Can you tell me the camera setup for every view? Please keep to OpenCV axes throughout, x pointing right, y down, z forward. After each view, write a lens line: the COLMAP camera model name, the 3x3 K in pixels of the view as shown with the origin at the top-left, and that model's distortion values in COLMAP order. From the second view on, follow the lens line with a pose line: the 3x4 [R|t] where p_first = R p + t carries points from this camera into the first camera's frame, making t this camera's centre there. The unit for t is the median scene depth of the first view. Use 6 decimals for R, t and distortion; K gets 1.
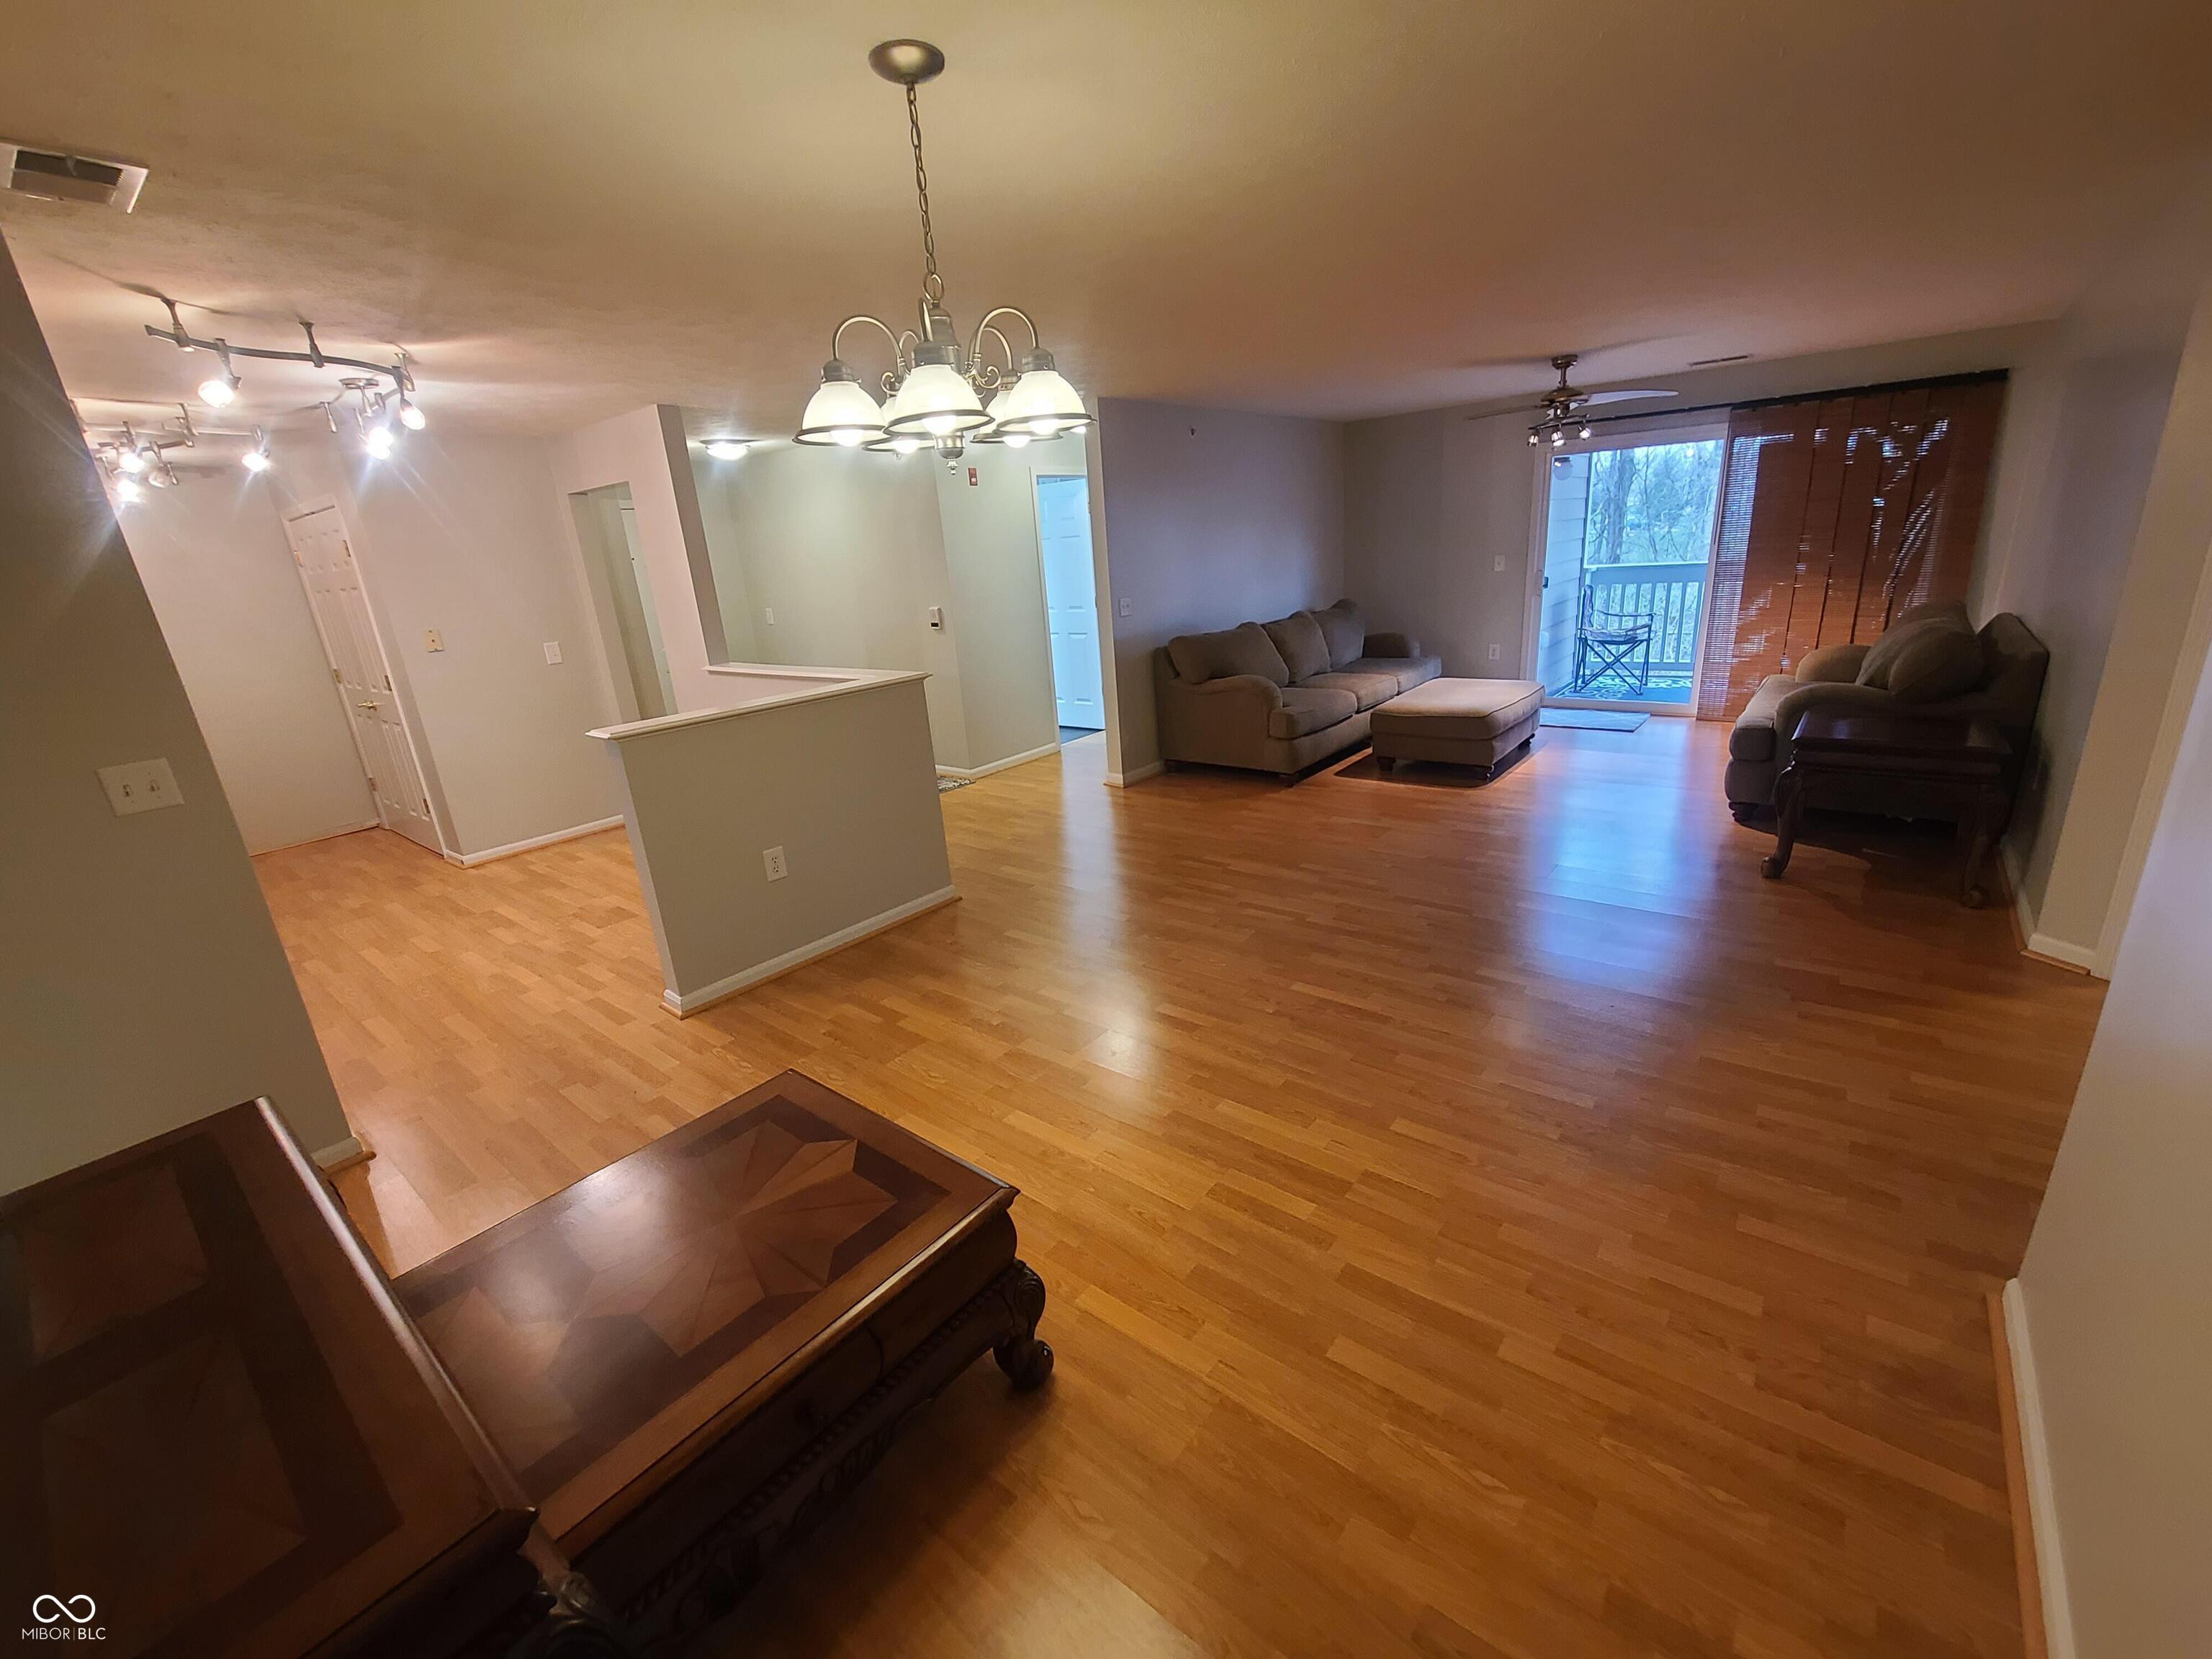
lens RADIAL K [[904.0, 0, 1111.7], [0, 904.0, 830.1], [0, 0, 1]] dist [0.000576, 0.000082]
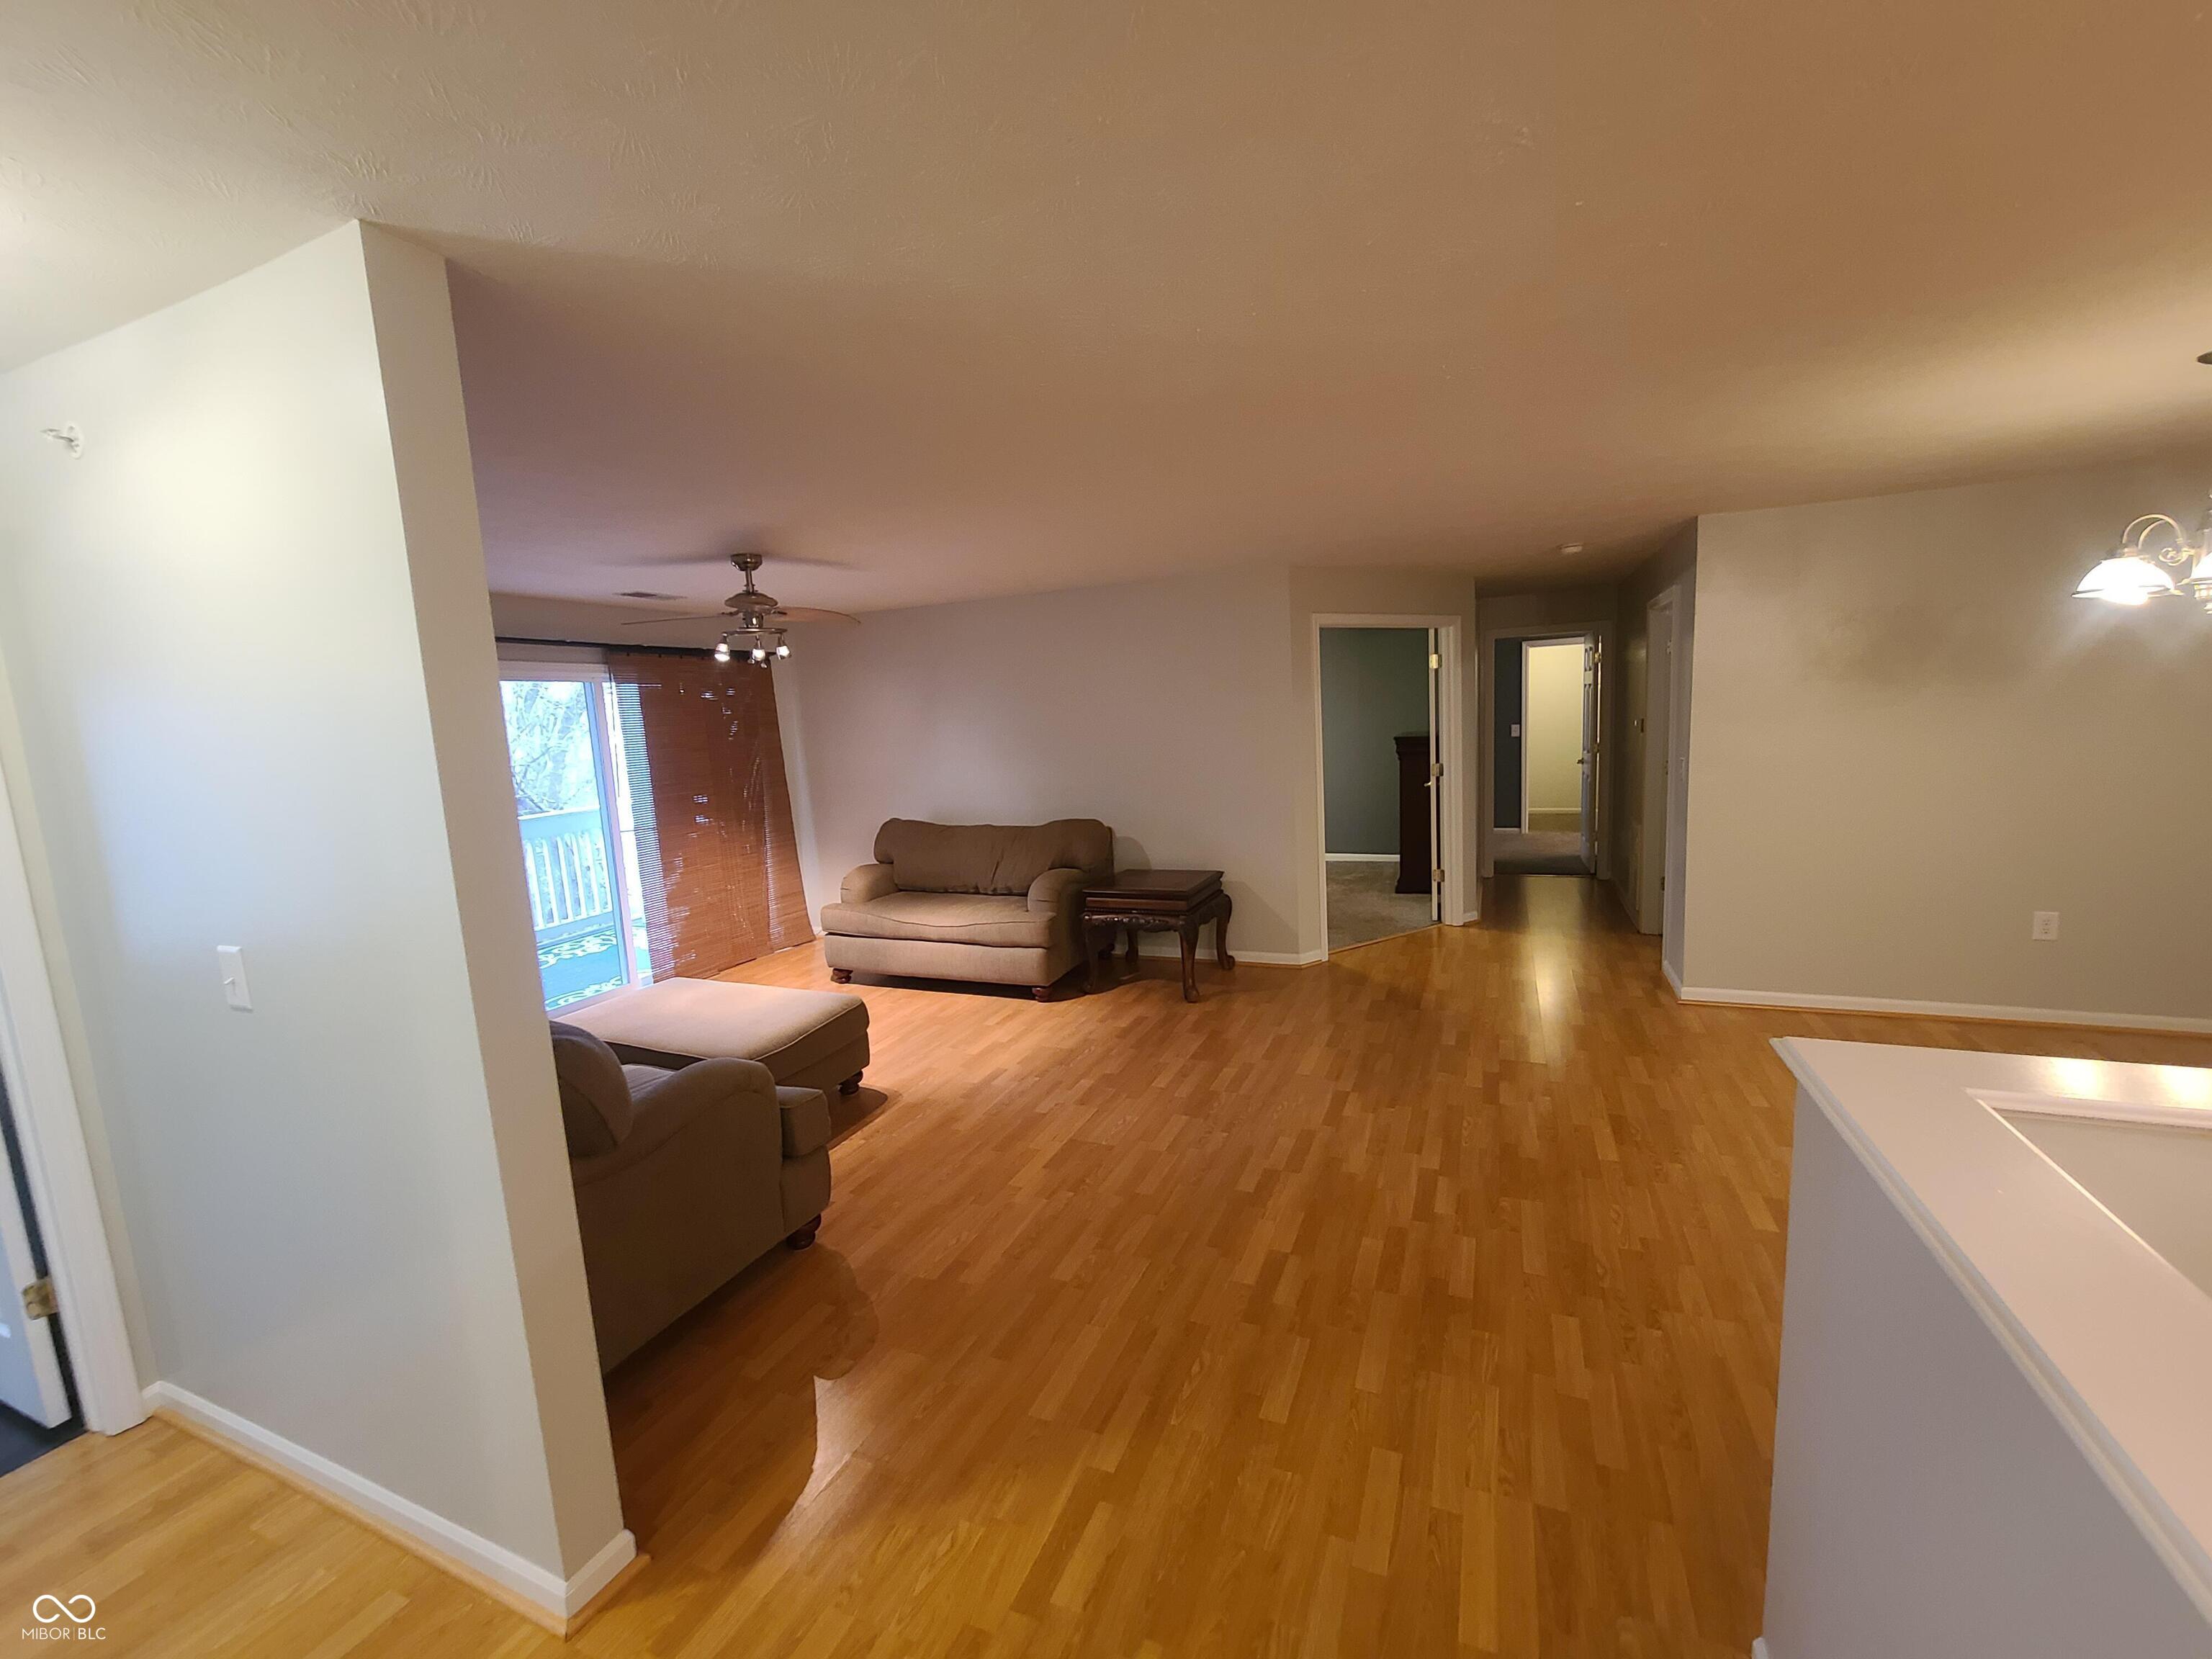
lens RADIAL K [[904.0, 0, 1112.2], [0, 904.0, 832.4], [0, 0, 1]] dist [0.000576, 0.000082]
pose [[-0.275166, -0.040123, 0.960559, -0.354385], [0.358335, 0.922854, 0.141198, -0.299015], [-0.892121, 0.383055, -0.239560, 1.001030]]
